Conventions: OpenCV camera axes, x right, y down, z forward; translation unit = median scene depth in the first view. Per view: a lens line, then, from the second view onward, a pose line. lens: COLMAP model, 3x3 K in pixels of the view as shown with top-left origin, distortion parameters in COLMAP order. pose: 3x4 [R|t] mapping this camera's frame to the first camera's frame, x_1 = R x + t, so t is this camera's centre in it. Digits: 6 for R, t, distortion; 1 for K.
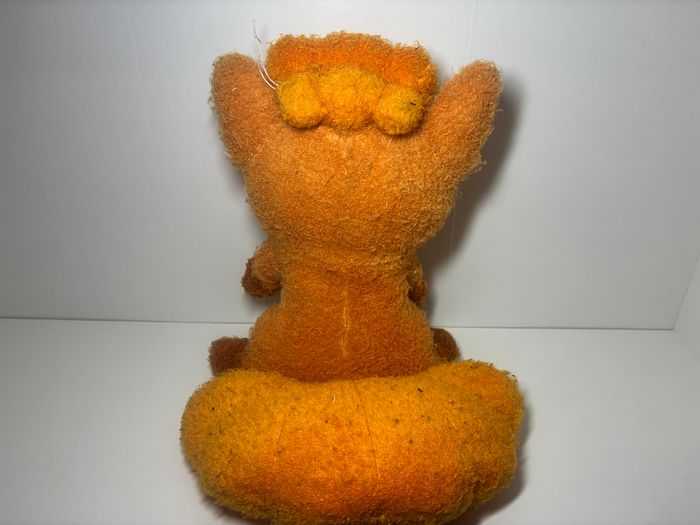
lens RADIAL K [[556.2, 0, 349.3], [0, 556.2, 245.5], [0, 0, 1]] dist [0.041711, -0.029272]
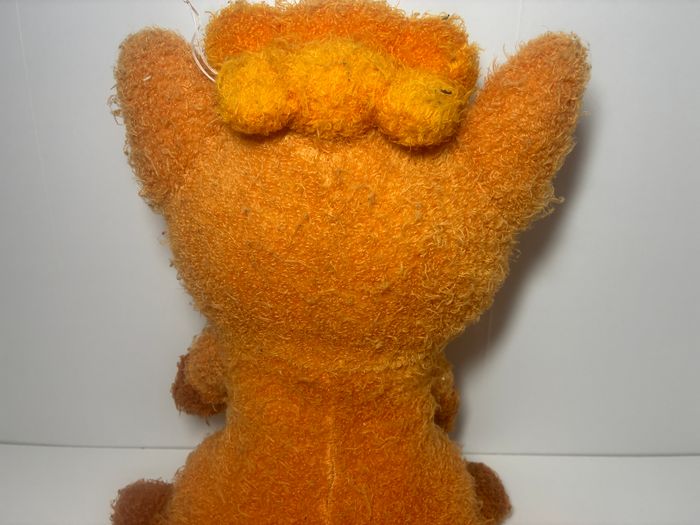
lens RADIAL K [[556.2, 0, 345.5], [0, 556.2, 258.1], [0, 0, 1]] dist [0.041711, -0.029272]
pose [[0.999987, 0.000786, 0.005006, 0.006663], [-0.000183, 0.992838, -0.119467, -0.013666], [-0.005065, 0.119464, 0.992826, 0.420384]]
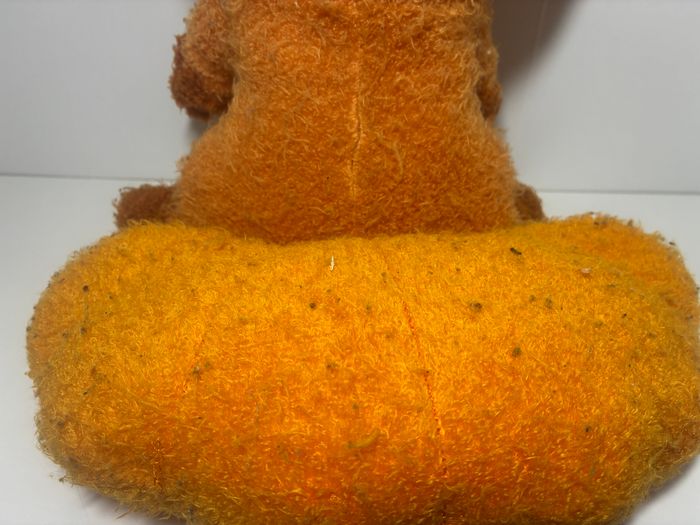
lens RADIAL K [[556.2, 0, 350.2], [0, 556.2, 259.6], [0, 0, 1]] dist [0.041711, -0.029272]
pose [[0.999923, 0.012388, 0.000118, -0.011300], [-0.012280, 0.989829, 0.141734, 0.195724], [0.001639, -0.141725, 0.989905, 0.520844]]
